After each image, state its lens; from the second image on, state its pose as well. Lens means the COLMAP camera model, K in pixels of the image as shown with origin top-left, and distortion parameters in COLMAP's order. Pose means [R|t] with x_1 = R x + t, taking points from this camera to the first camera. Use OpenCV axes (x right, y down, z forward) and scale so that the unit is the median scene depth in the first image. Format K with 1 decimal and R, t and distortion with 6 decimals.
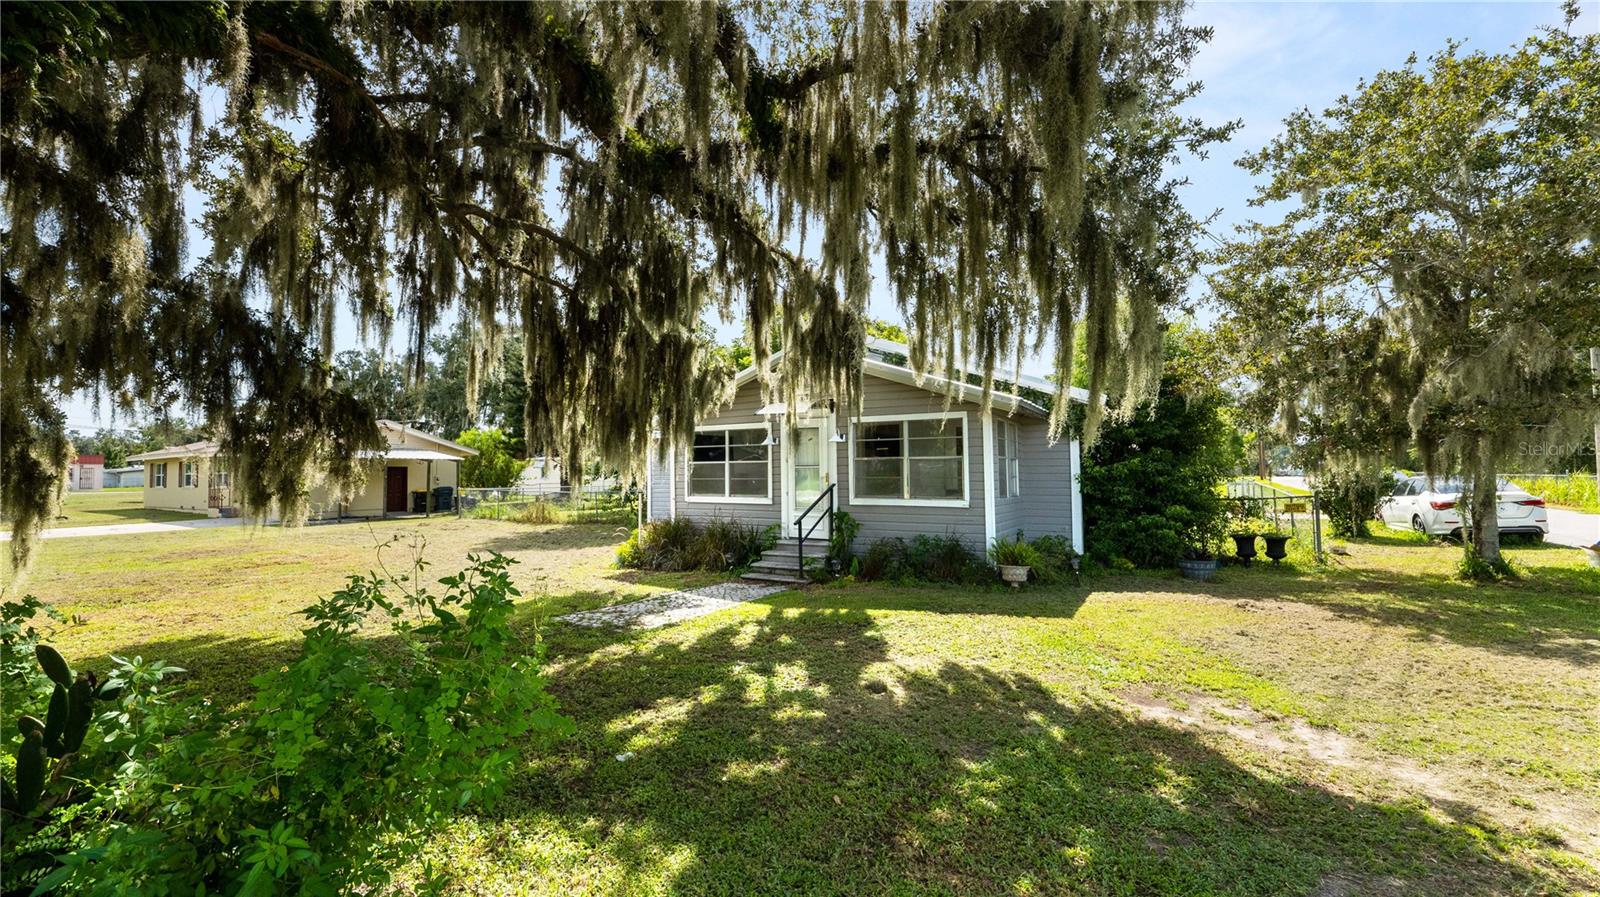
lens RADIAL K [[654.3, 0, 800.0], [0, 654.3, 448.5], [0, 0, 1]] dist [-0.002044, -0.000556]
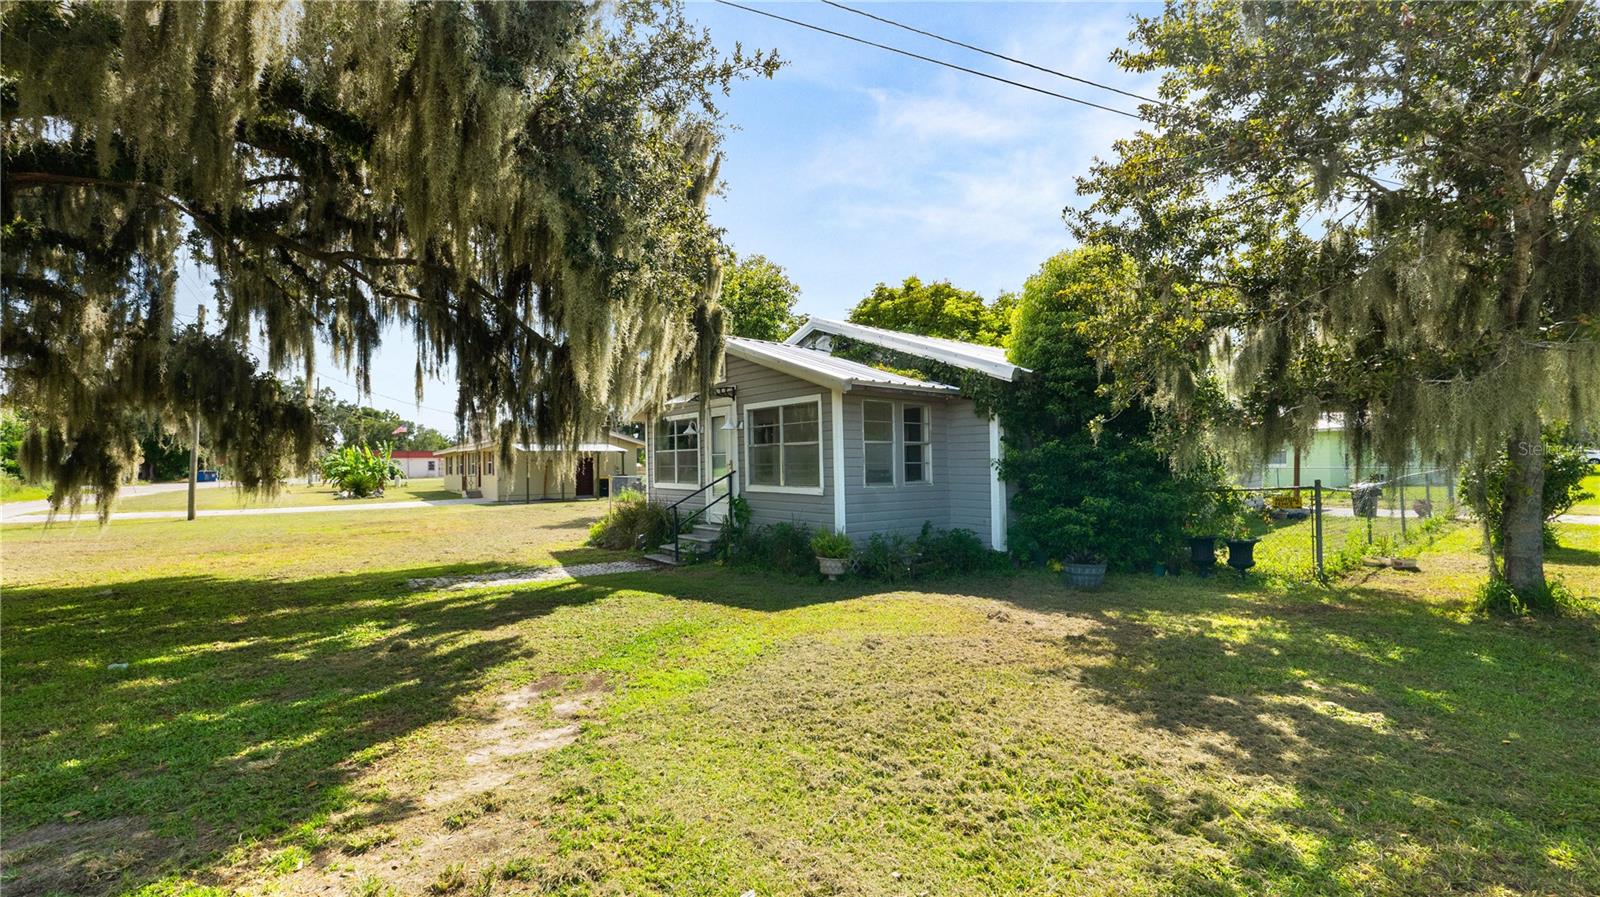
lens RADIAL K [[654.3, 0, 800.0], [0, 654.3, 448.5], [0, 0, 1]] dist [-0.002044, -0.000556]
pose [[0.924163, -0.014166, -0.381737, 0.556410], [0.021074, 0.999681, 0.013921, 0.007923], [0.381418, -0.020910, 0.924166, 0.104407]]
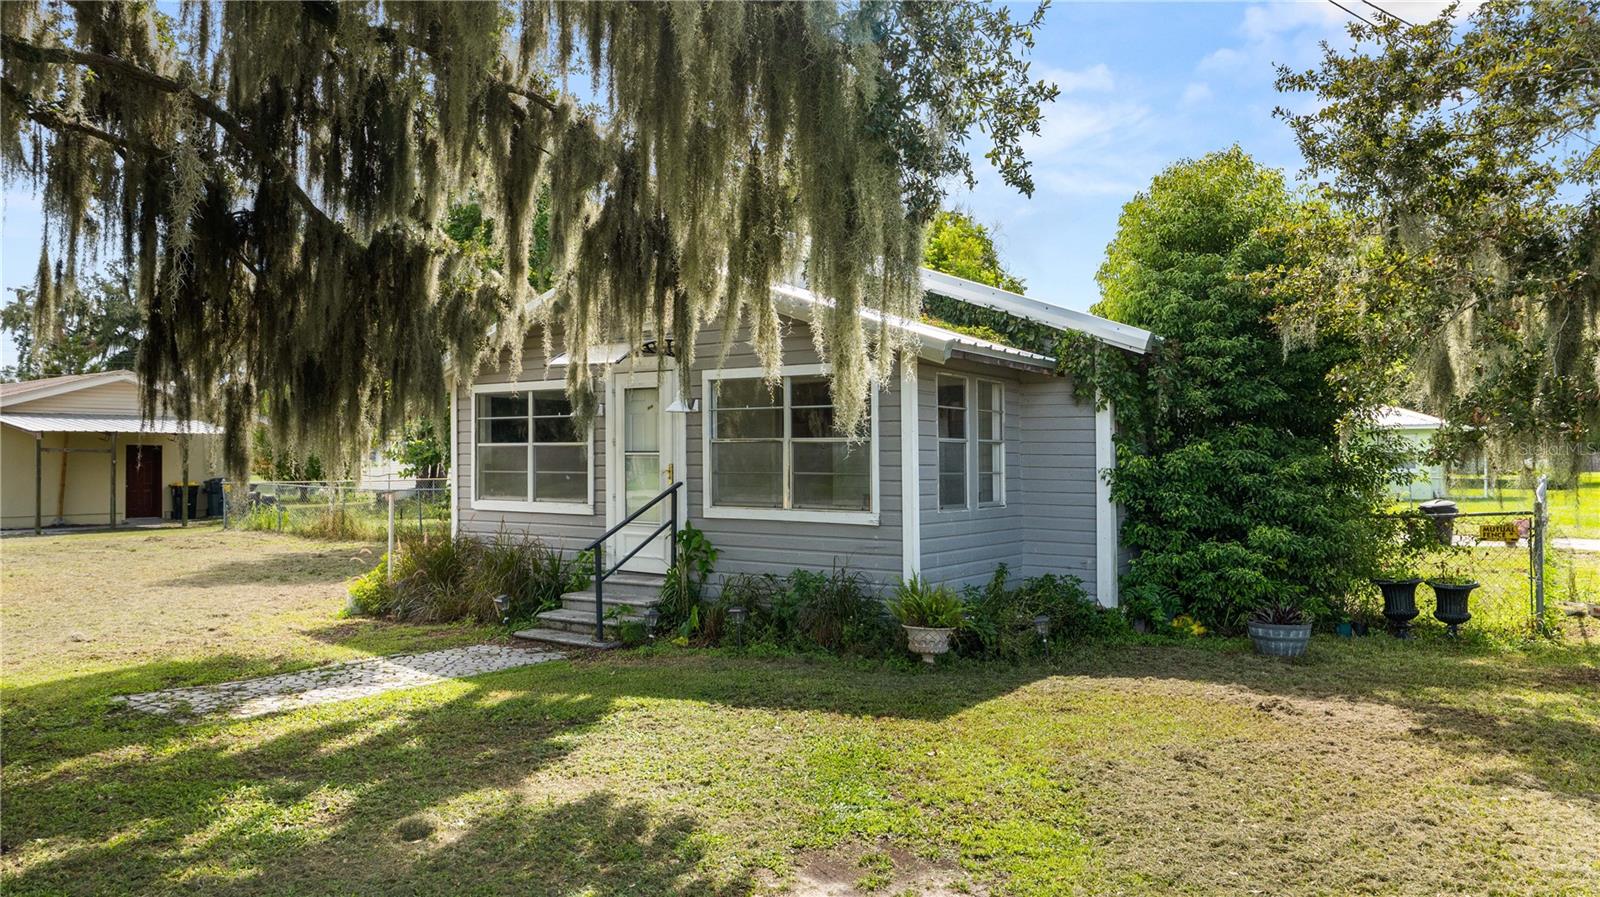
lens RADIAL K [[1094.3, 0, 803.0], [0, 1094.3, 441.5], [0, 0, 1]] dist [0.017581, -0.002965]
pose [[0.996485, 0.005577, -0.083589, 0.256817], [-0.003604, 0.999712, 0.023735, -0.007459], [0.083697, -0.023351, 0.996218, 0.017609]]
